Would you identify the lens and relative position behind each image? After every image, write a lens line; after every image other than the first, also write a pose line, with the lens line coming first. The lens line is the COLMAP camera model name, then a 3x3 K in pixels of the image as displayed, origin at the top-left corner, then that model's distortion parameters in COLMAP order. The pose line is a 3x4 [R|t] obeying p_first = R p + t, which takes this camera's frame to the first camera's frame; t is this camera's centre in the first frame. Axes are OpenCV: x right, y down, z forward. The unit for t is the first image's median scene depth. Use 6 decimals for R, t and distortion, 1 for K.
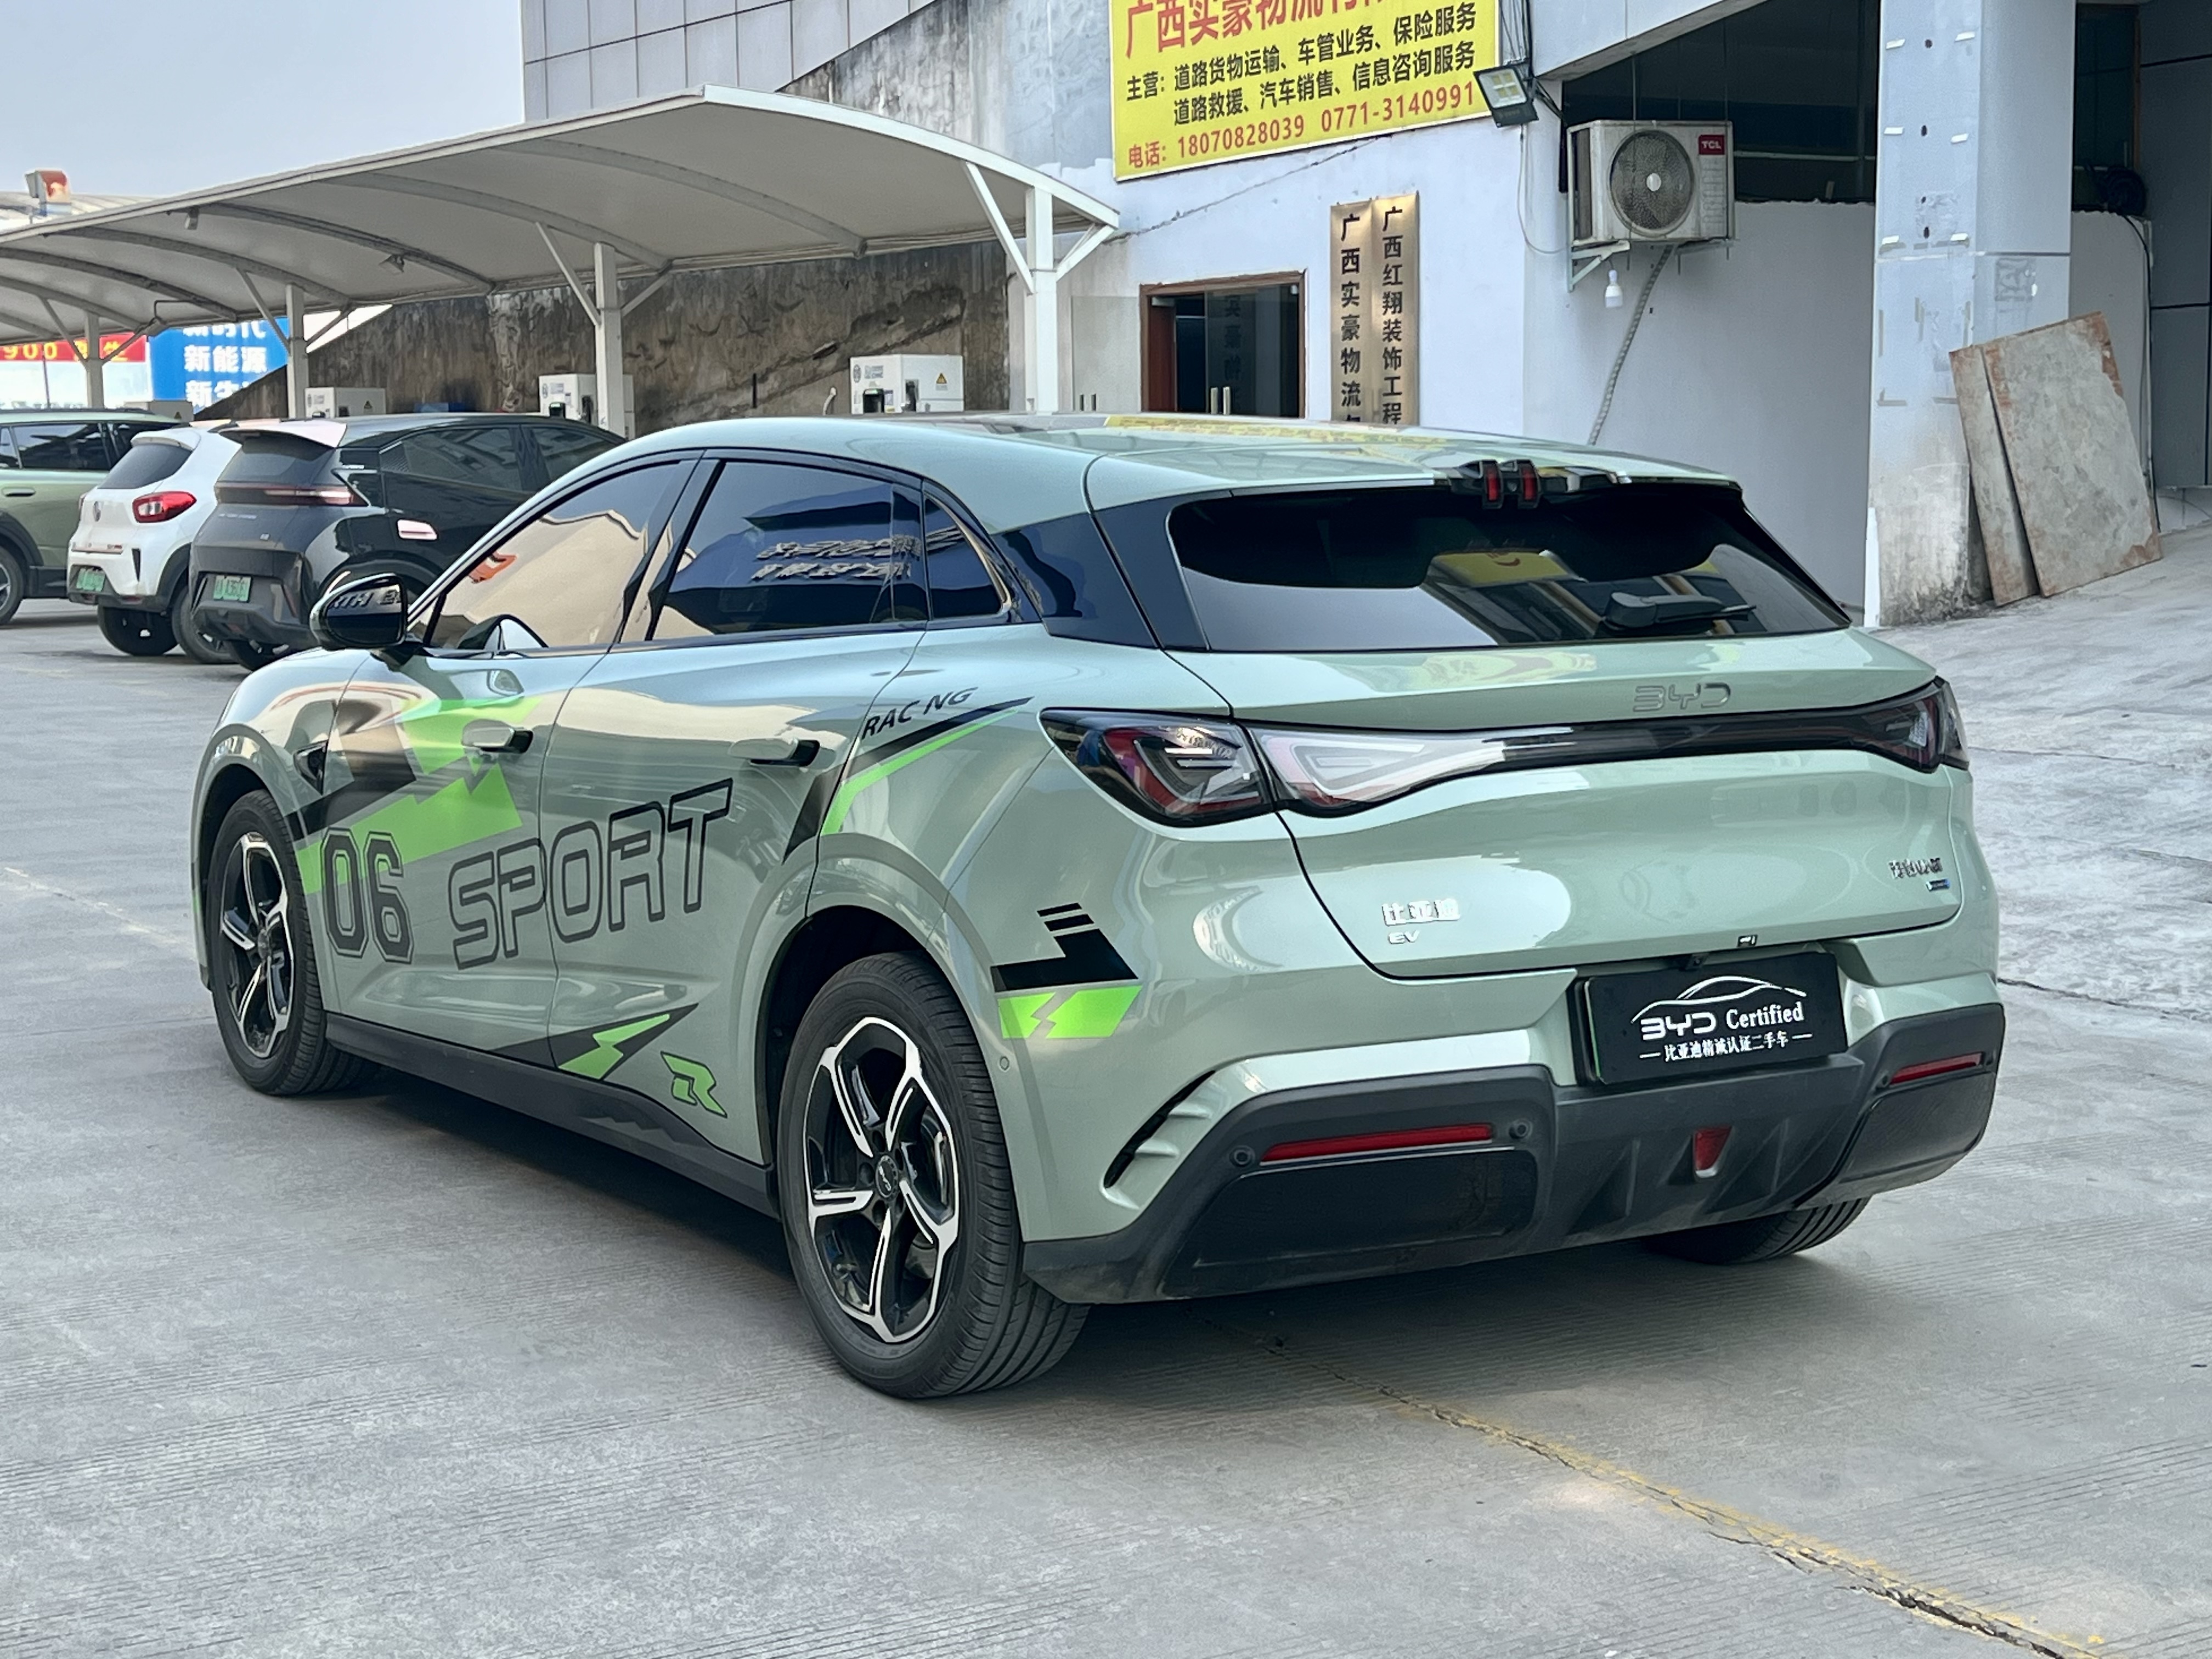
lens RADIAL K [[3418.7, 0, 1120.3], [0, 3418.7, 830.5], [0, 0, 1]] dist [0.216653, -0.795834]
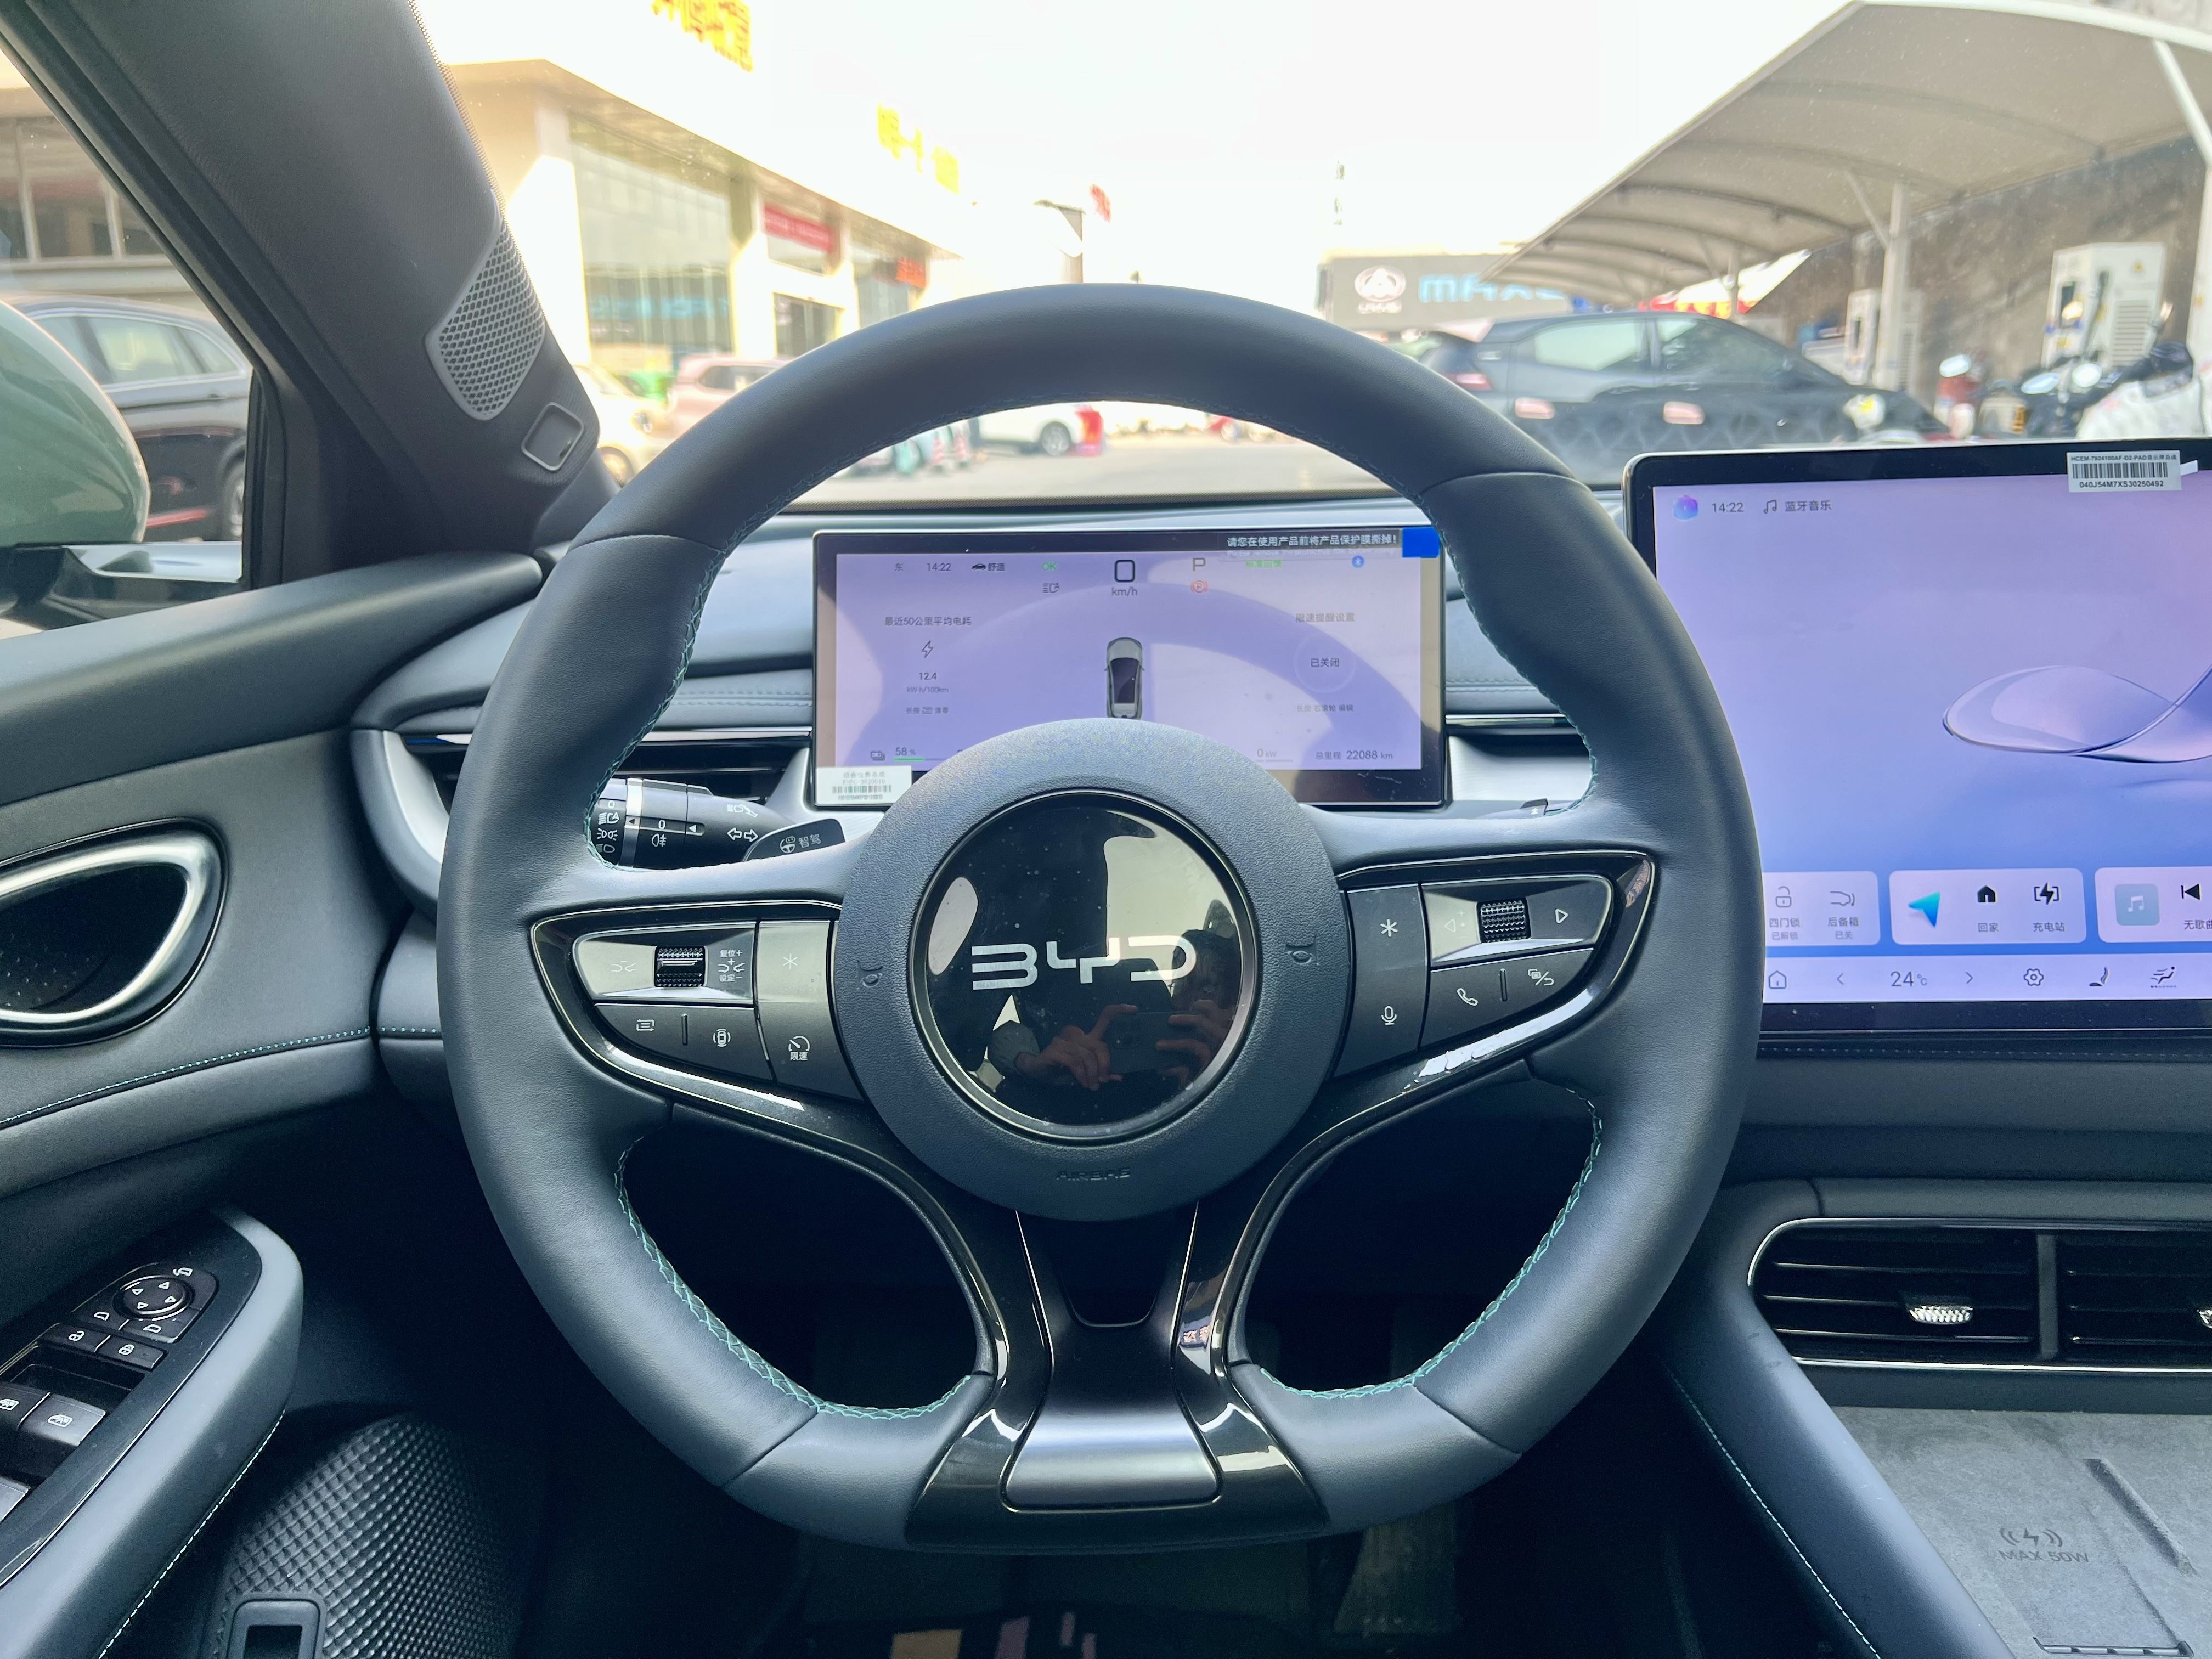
lens RADIAL K [[1660.5, 0, 1103.5], [0, 1660.5, 844.0], [0, 0, 1]] dist [0.050849, -0.064300]
pose [[0.755653, 0.158307, -0.635553, 0.094713], [-0.056642, 0.982510, 0.177384, -0.038141], [0.652519, -0.098042, 0.751403, 0.517377]]
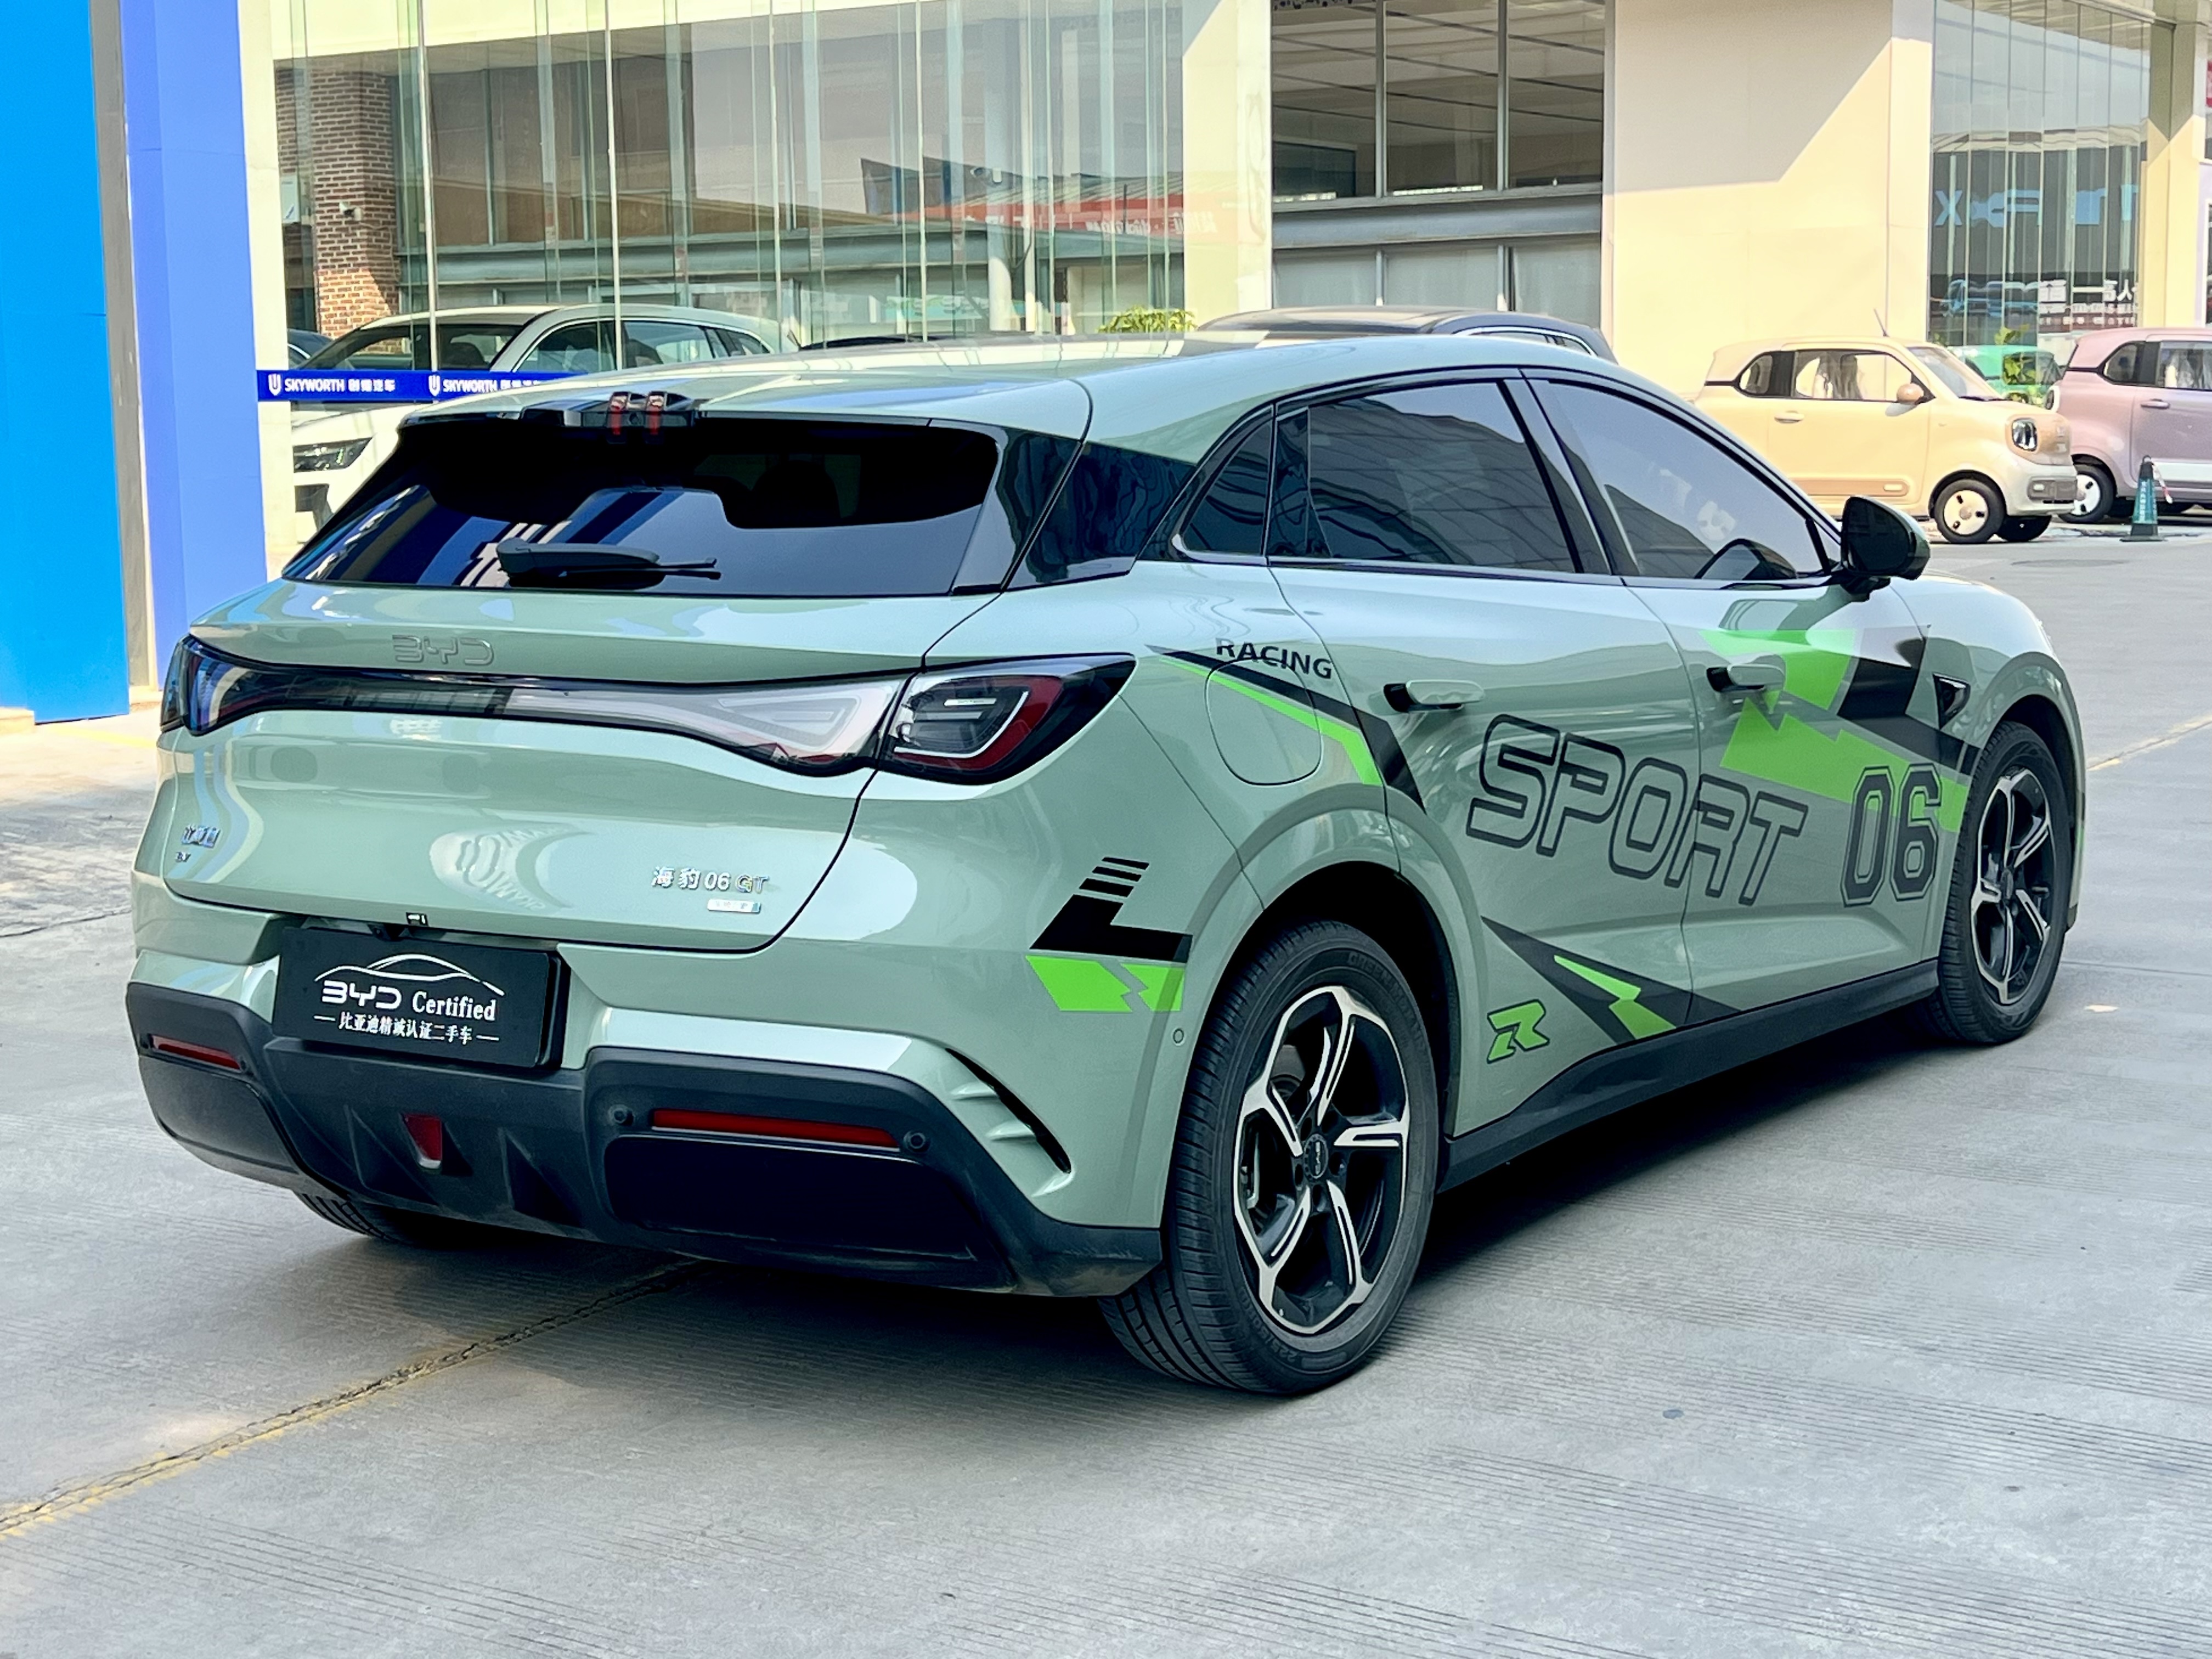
lens RADIAL K [[3418.7, 0, 1120.3], [0, 3418.7, 830.5], [0, 0, 1]] dist [0.216653, -0.795834]
pose [[0.389397, 0.113642, -0.914033, 0.332018], [-0.086479, 0.992487, 0.086555, -0.026564], [0.917002, 0.045340, 0.396299, 0.243799]]
